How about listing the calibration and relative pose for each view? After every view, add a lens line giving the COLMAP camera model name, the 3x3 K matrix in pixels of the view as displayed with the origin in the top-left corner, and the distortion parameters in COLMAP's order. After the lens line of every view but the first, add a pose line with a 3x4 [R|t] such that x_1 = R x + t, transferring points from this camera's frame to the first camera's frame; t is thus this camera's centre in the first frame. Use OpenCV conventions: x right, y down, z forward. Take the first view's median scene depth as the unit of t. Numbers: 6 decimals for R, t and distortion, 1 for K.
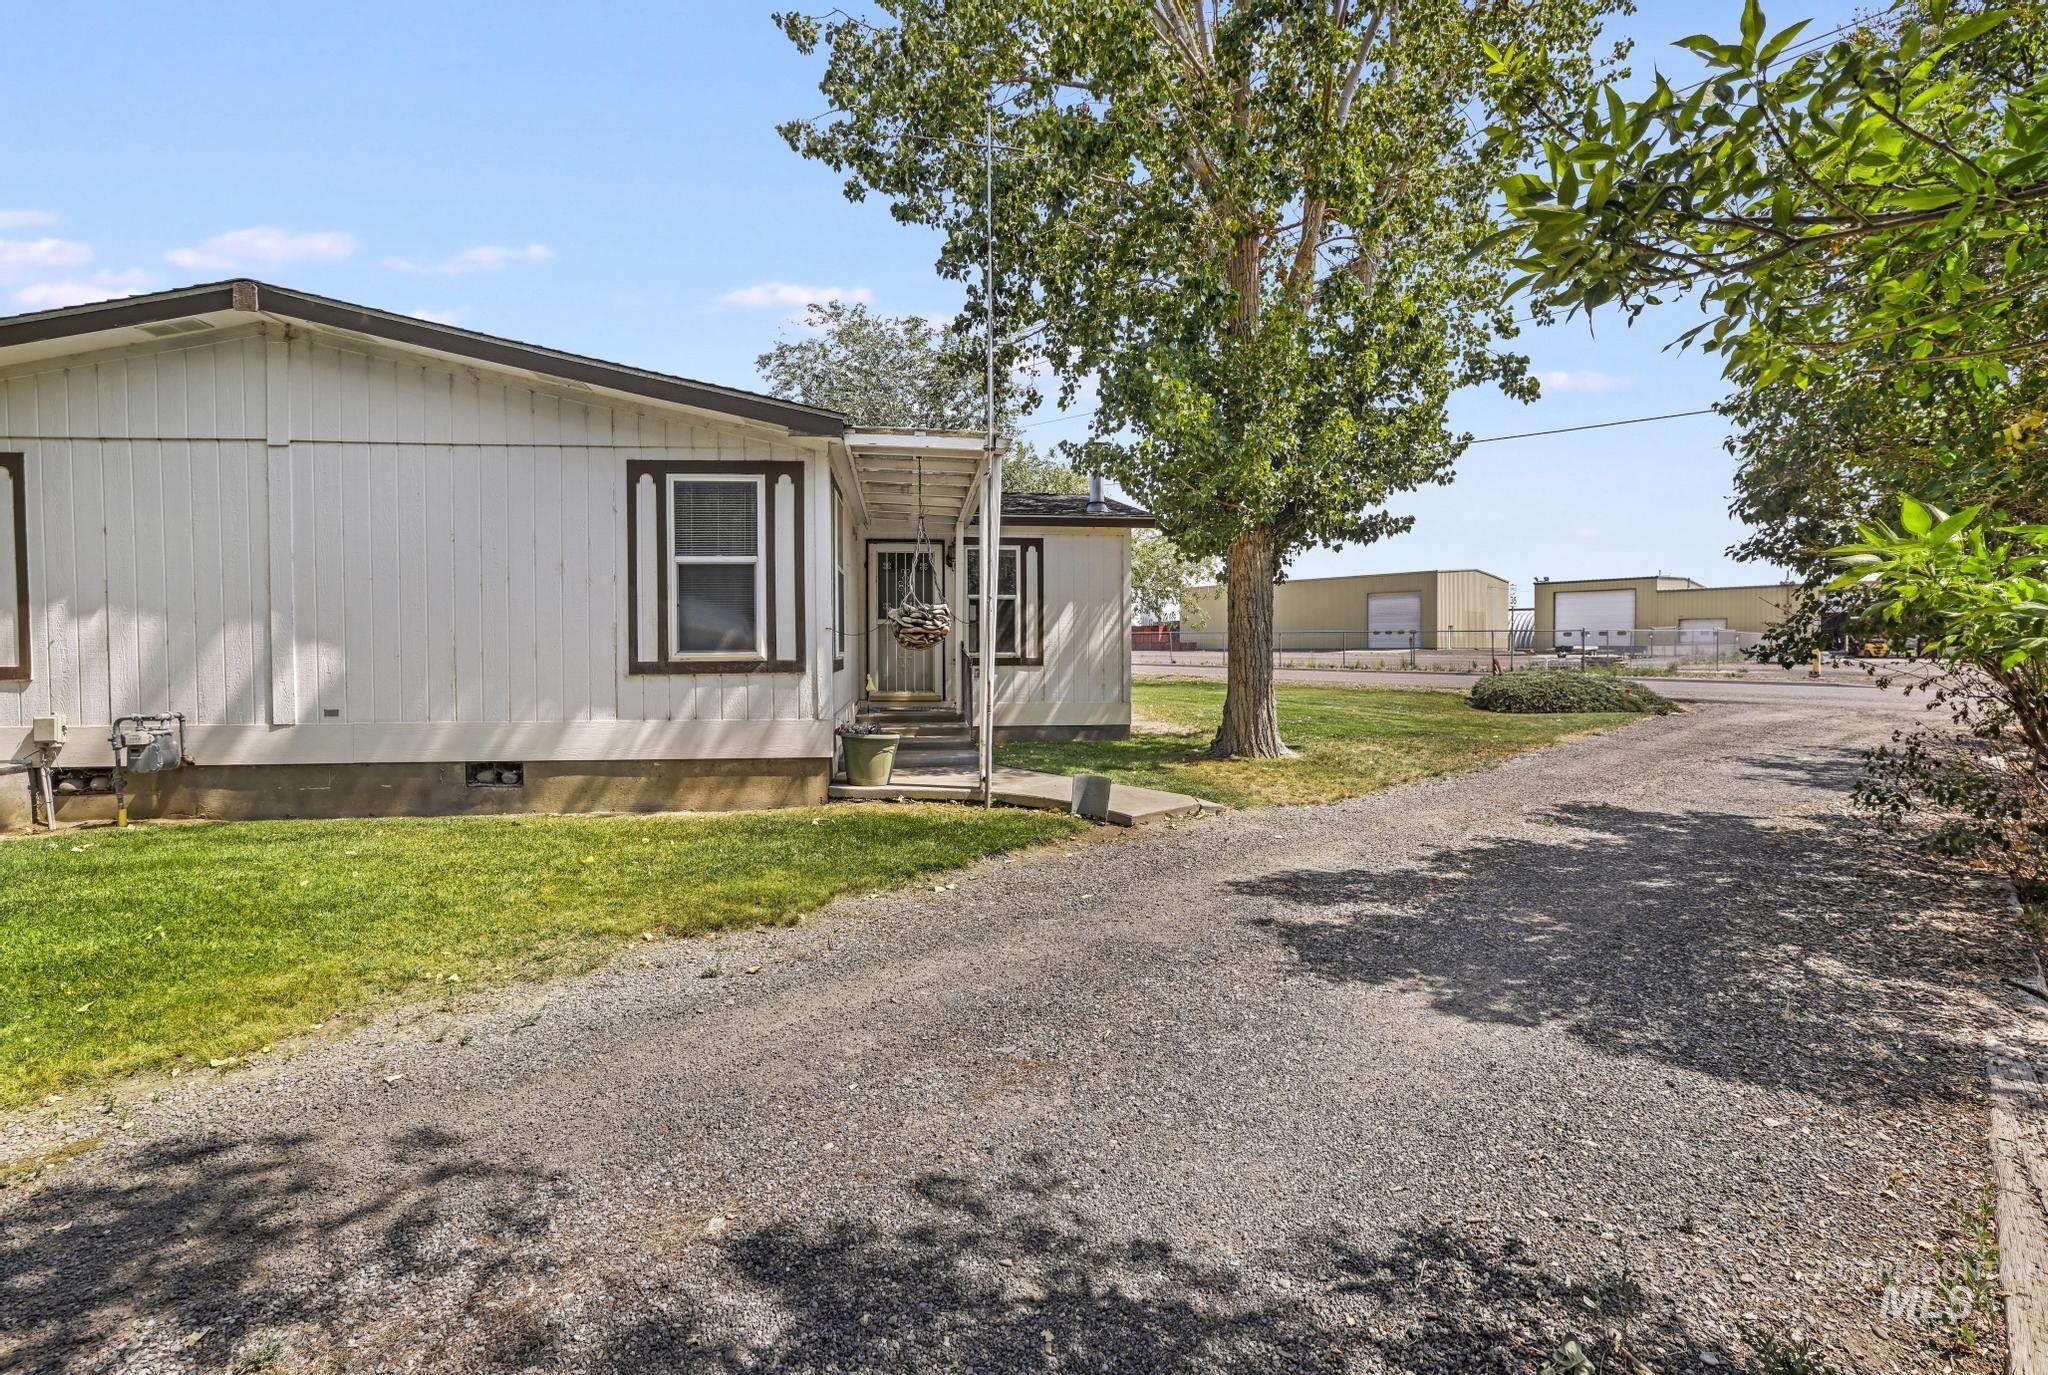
lens RADIAL K [[858.8, 0, 1022.4], [0, 858.8, 684.1], [0, 0, 1]] dist [-0.020814, -0.000039]
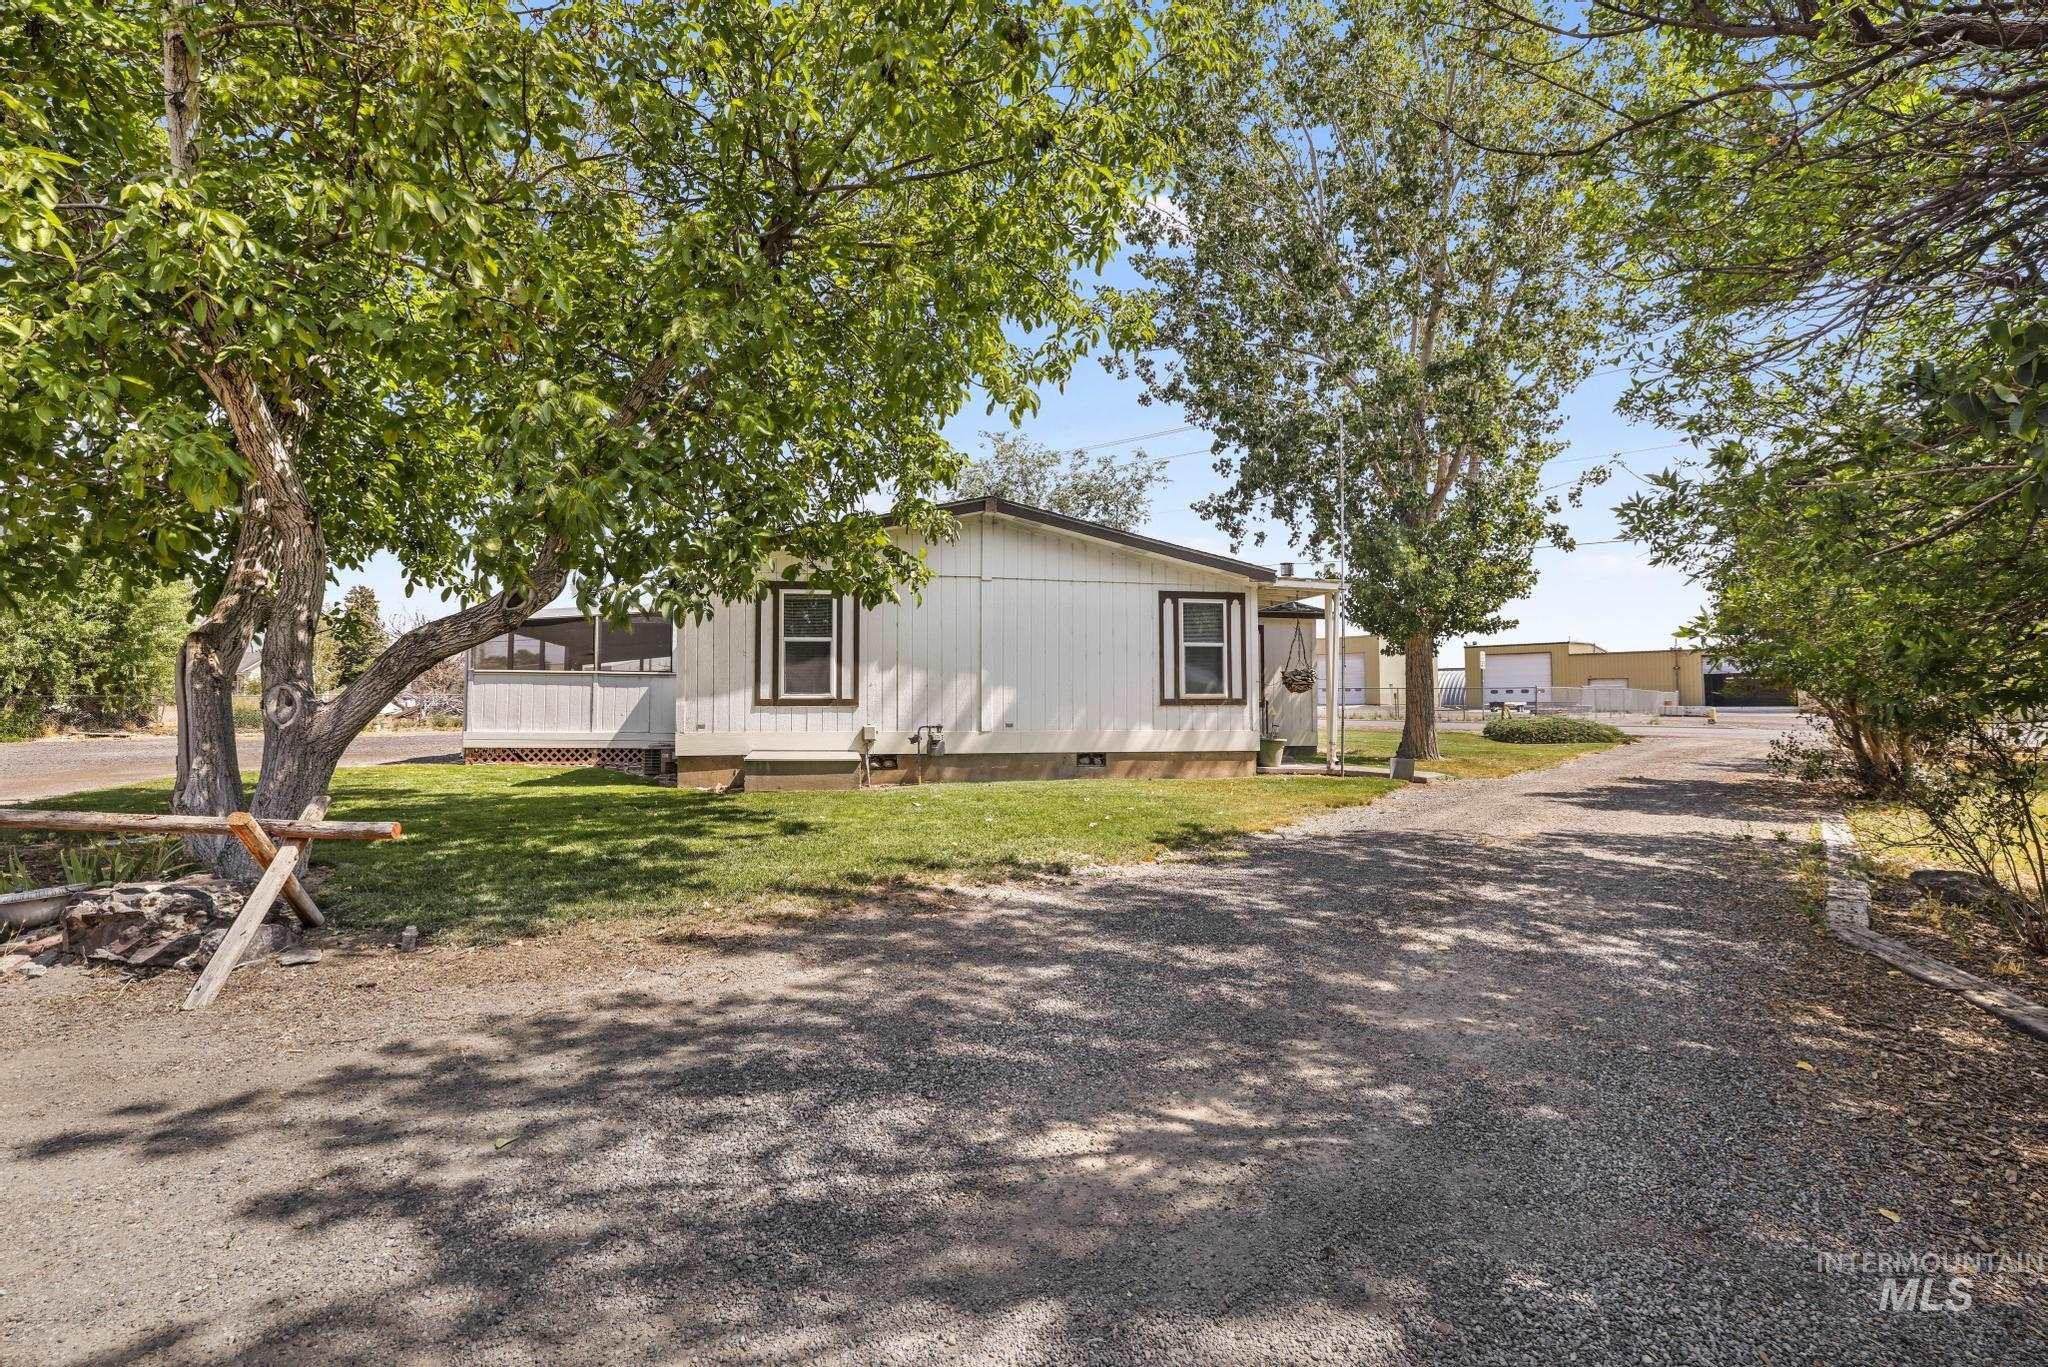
lens RADIAL K [[853.2, 0, 1028.3], [0, 853.2, 672.9], [0, 0, 1]] dist [0.018033, -0.000084]
pose [[0.994221, 0.009548, 0.106929, -0.934292], [-0.001238, 0.996990, -0.077517, 0.062052], [-0.107347, 0.076936, 0.991240, -0.802645]]
